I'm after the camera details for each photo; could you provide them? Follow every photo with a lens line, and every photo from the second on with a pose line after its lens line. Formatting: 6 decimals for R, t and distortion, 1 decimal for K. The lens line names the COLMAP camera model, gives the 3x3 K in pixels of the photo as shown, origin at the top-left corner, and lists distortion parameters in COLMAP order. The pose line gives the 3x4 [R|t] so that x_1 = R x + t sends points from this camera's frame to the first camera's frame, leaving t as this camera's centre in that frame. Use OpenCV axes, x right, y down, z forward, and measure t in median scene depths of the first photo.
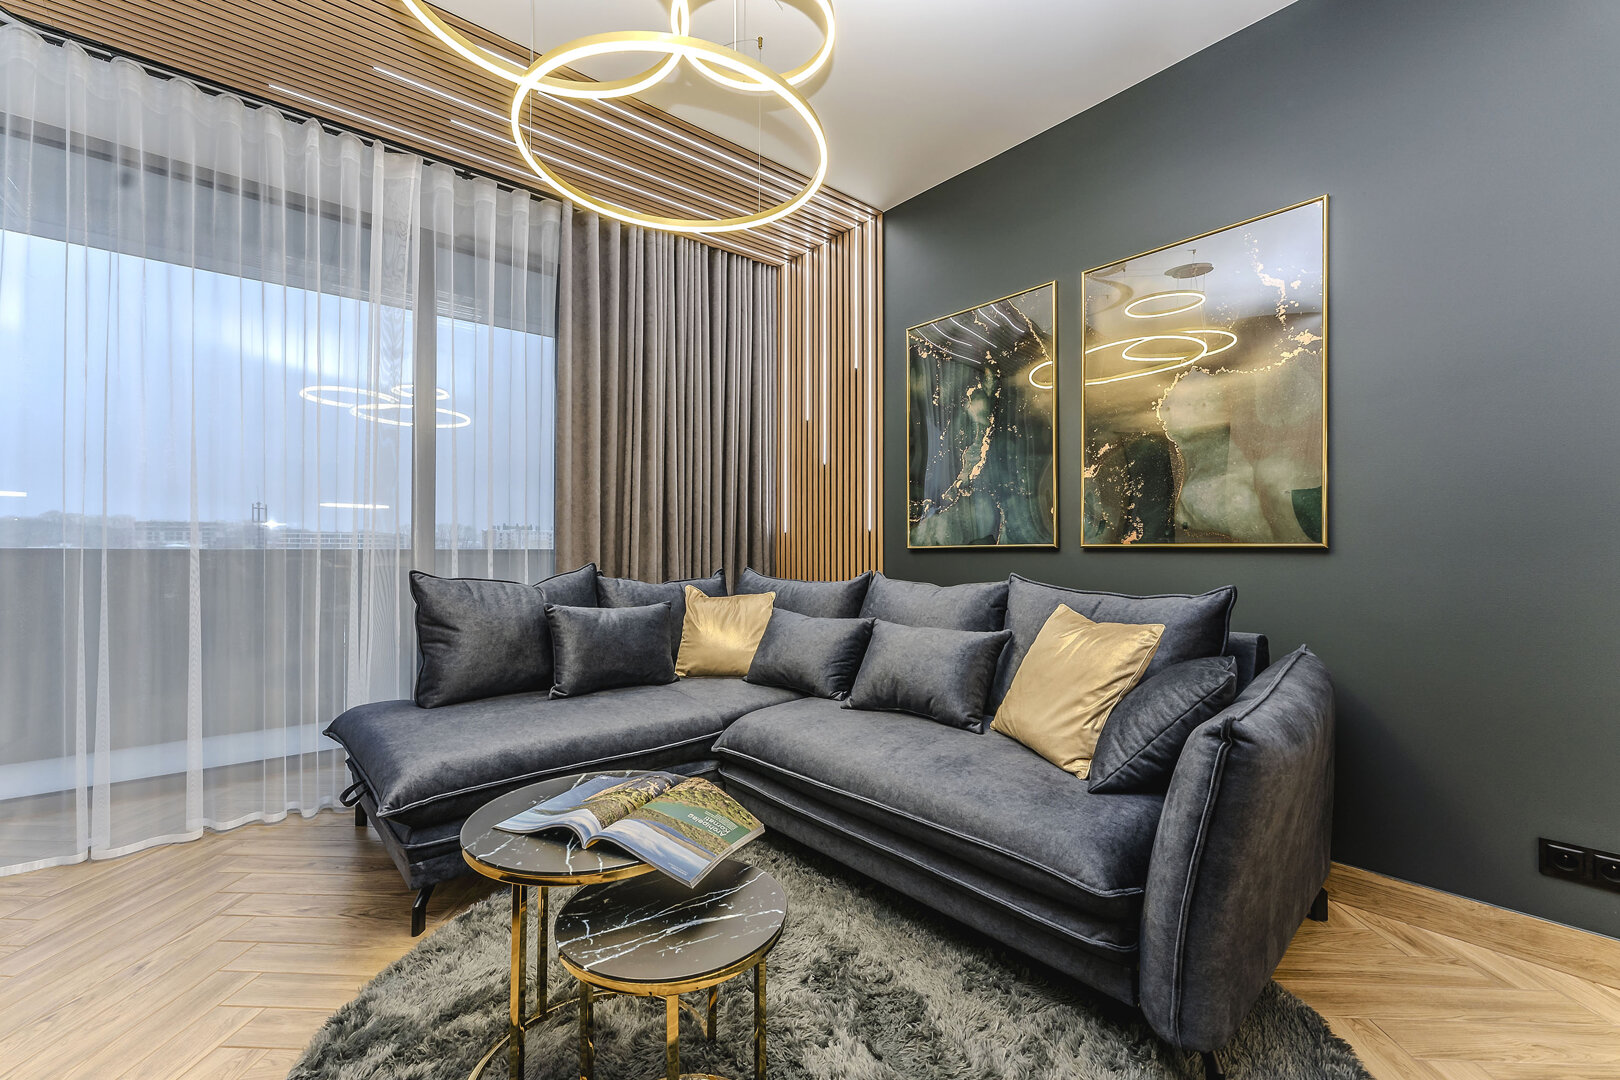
lens RADIAL K [[650.0, 0, 810.0], [0, 650.0, 540.0], [0, 0, 1]] dist [0.001946, -0.000102]
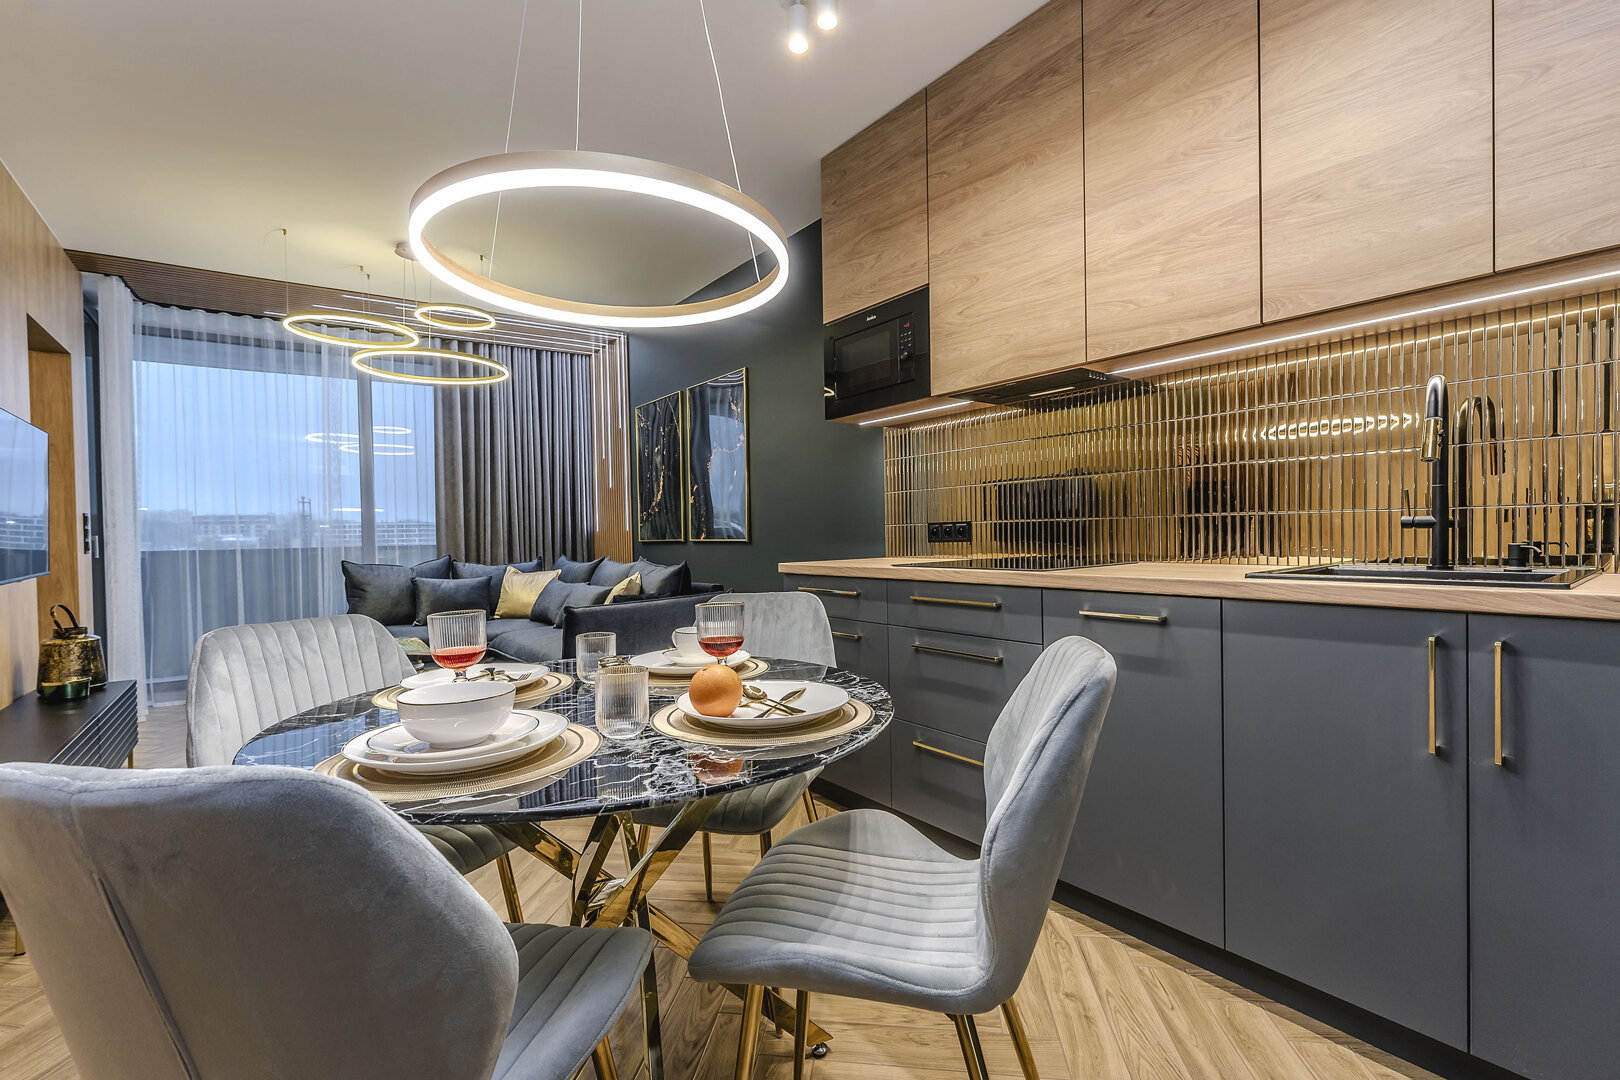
lens RADIAL K [[707.2, 0, 810.0], [0, 707.2, 540.0], [0, 0, 1]] dist [-0.000924, -0.000529]
pose [[0.996105, -0.018959, -0.086113, 0.794360], [0.021369, 0.999403, 0.027145, -0.033937], [0.085547, -0.028880, 0.995916, -0.806922]]
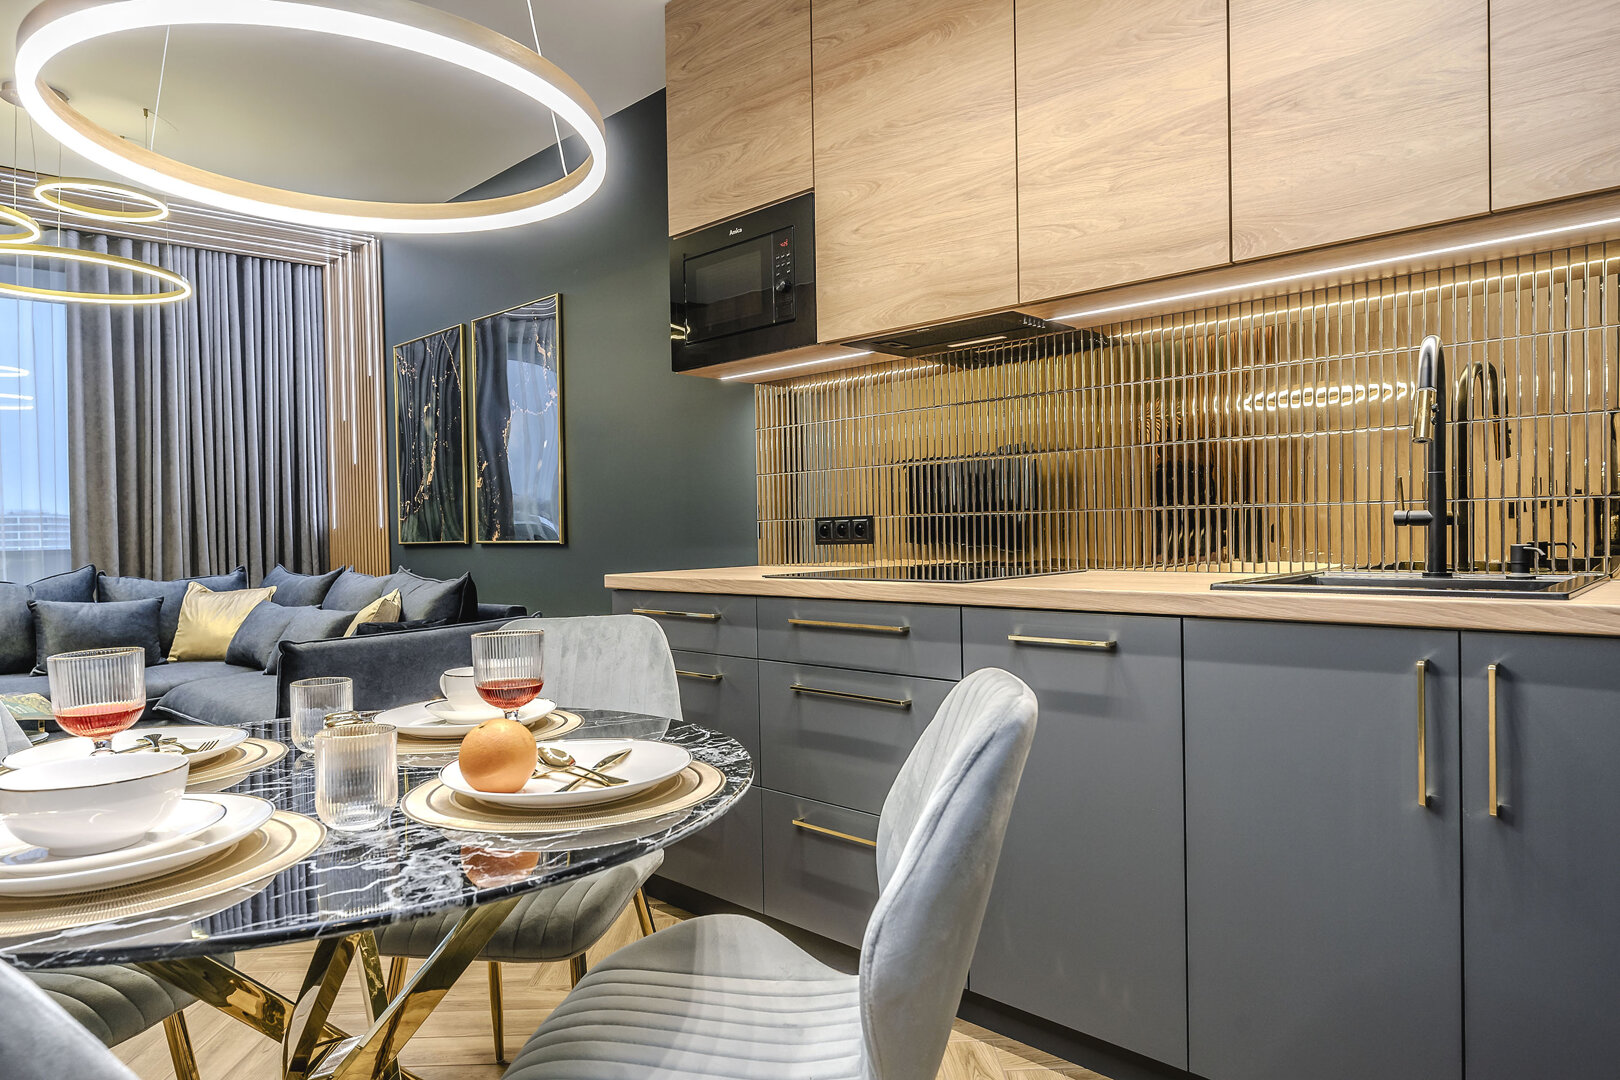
lens RADIAL K [[999.7, 0, 809.8], [0, 999.7, 538.4], [0, 0, 1]] dist [-0.000031, -0.000417]
pose [[0.997852, -0.020294, 0.062280, 0.807488], [0.018620, 0.999452, 0.027352, -0.034208], [-0.062801, -0.026134, 0.997684, -0.819348]]
